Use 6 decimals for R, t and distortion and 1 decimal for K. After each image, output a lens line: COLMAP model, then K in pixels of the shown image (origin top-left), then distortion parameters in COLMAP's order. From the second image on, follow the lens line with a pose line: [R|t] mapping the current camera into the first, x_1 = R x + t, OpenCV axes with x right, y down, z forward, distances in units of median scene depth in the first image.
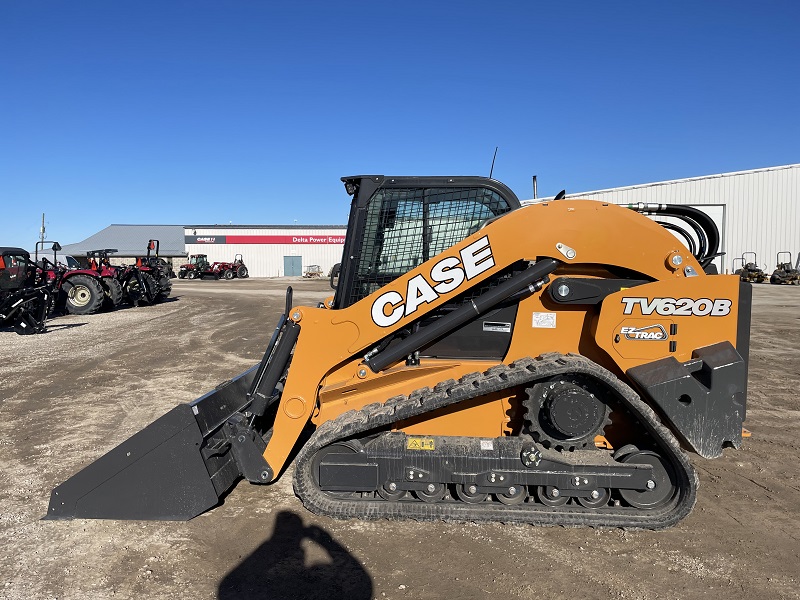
lens RADIAL K [[608.4, 0, 357.7], [0, 608.4, 314.8], [0, 0, 1]] dist [0.126176, -0.165603]
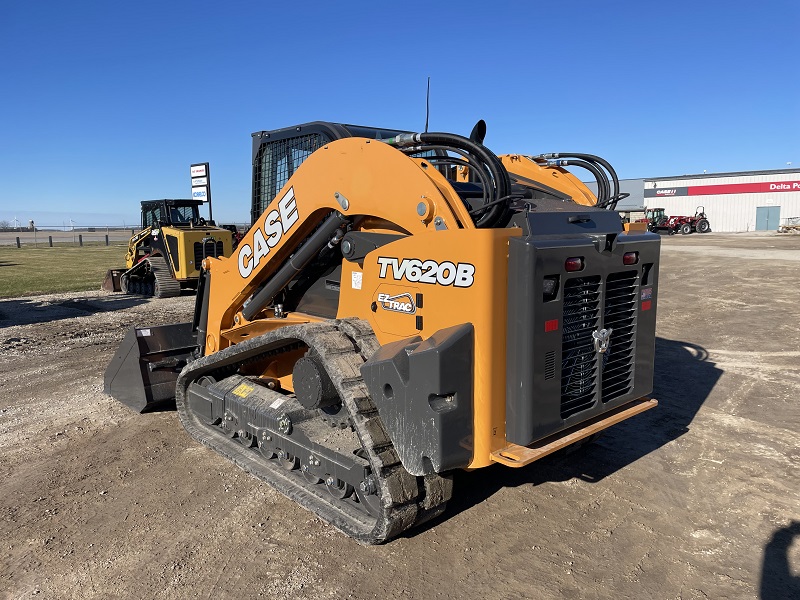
lens RADIAL K [[591.4, 0, 400.0], [0, 591.4, 300.0], [0, 0, 1]] dist [0.083785, -0.109835]
pose [[0.722296, 0.080795, -0.686849, 0.959633], [-0.045155, 0.996543, 0.069739, -0.026300], [0.690109, -0.019358, 0.723447, 0.441055]]
